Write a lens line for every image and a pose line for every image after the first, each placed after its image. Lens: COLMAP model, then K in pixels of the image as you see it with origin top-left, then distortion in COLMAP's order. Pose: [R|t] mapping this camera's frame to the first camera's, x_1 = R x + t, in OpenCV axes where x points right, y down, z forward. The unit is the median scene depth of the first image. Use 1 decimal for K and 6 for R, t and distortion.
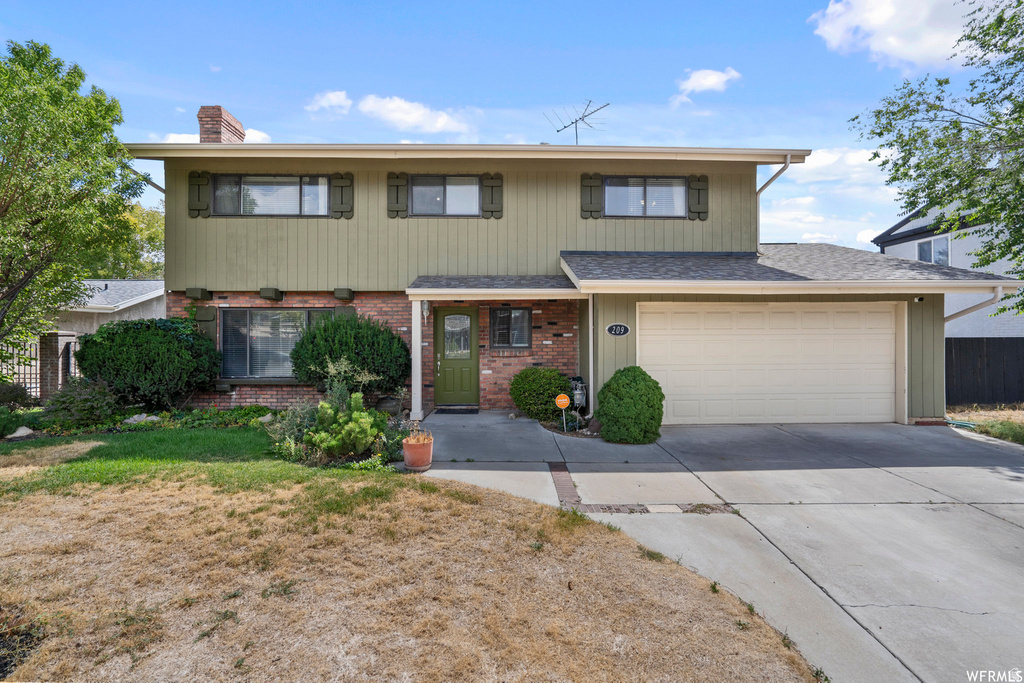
lens RADIAL K [[466.0, 0, 507.5], [0, 466.0, 341.5], [0, 0, 1]] dist [-0.002567, 0.000953]
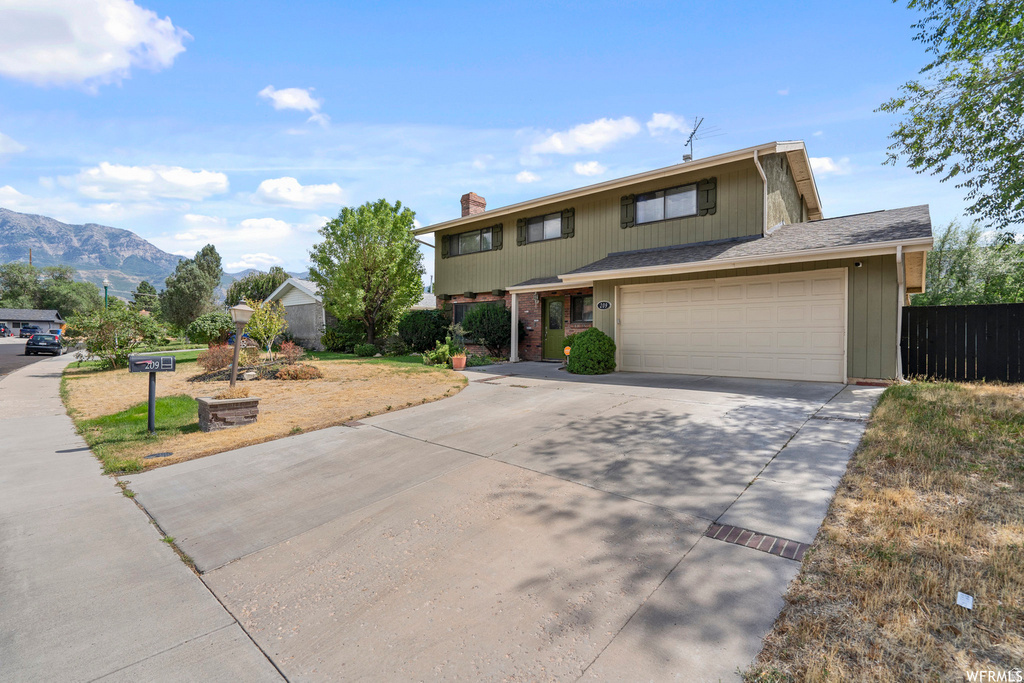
lens RADIAL K [[466.0, 0, 521.5], [0, 466.0, 338.2], [0, 0, 1]] dist [-0.002567, 0.000953]
pose [[0.741120, 0.005314, -0.671352, 0.891471], [-0.007189, 0.999974, -0.000021, 0.069980], [0.671334, 0.004842, 0.741139, -0.245316]]
